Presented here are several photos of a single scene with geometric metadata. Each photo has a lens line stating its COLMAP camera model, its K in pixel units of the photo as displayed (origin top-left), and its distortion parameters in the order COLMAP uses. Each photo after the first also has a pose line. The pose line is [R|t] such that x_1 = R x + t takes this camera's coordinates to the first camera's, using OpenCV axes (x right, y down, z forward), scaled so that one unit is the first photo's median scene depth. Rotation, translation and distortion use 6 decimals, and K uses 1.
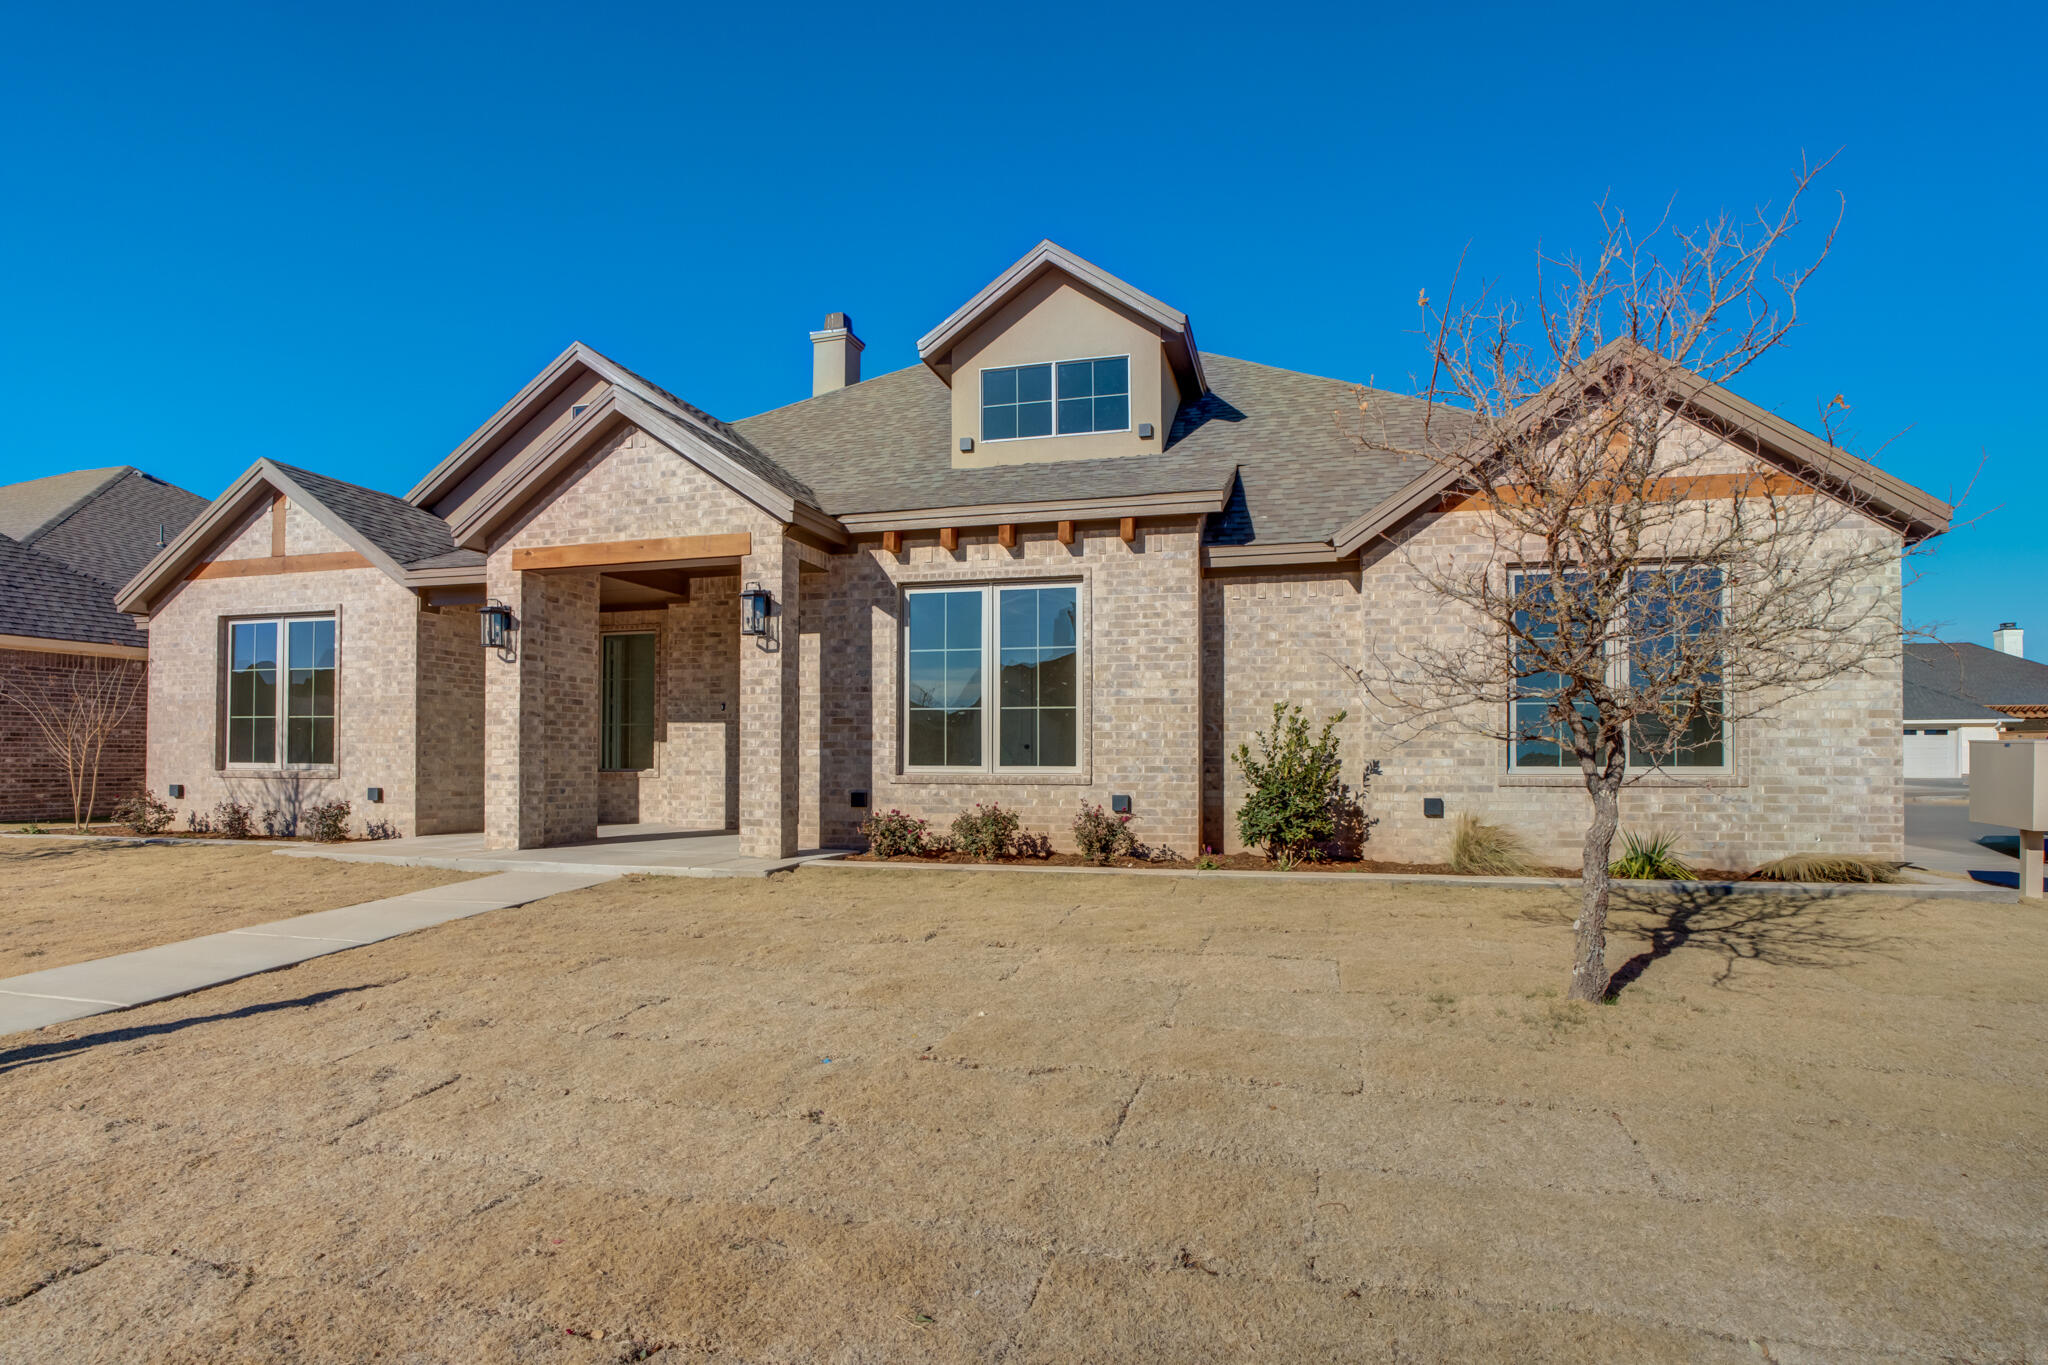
lens RADIAL K [[964.5, 0, 1022.1], [0, 964.5, 730.5], [0, 0, 1]] dist [-0.037578, 0.042652]
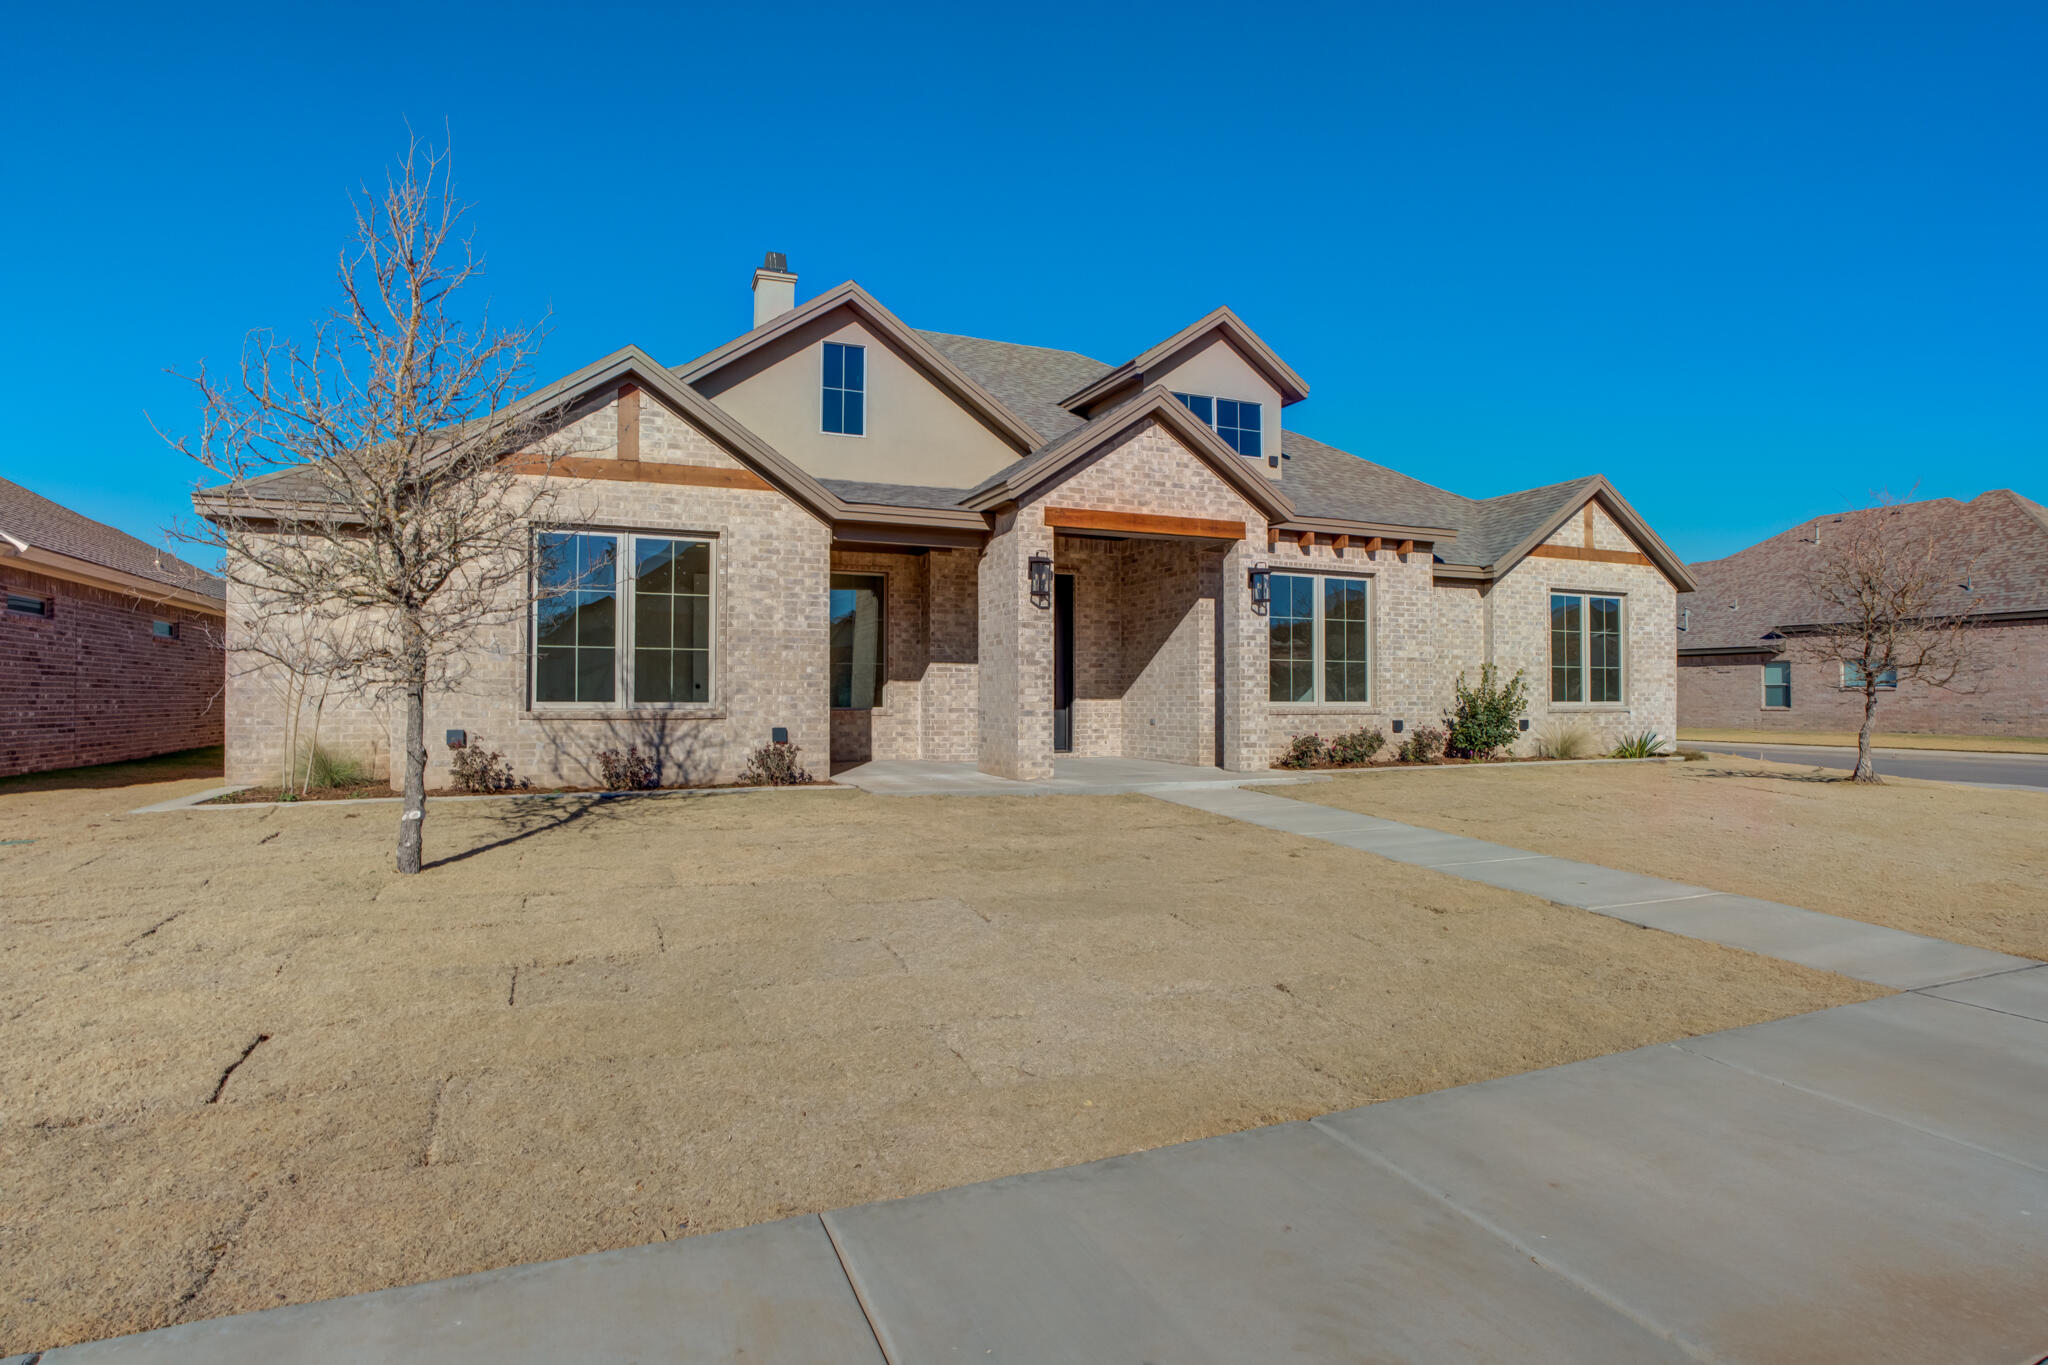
lens RADIAL K [[943.2, 0, 1012.5], [0, 943.2, 675.7], [0, 0, 1]] dist [-0.014451, 0.012081]
pose [[0.810817, 0.013788, 0.585138, -1.161948], [-0.015719, 0.999875, -0.001780, 0.007785], [-0.585089, -0.007754, 0.810932, 0.134673]]
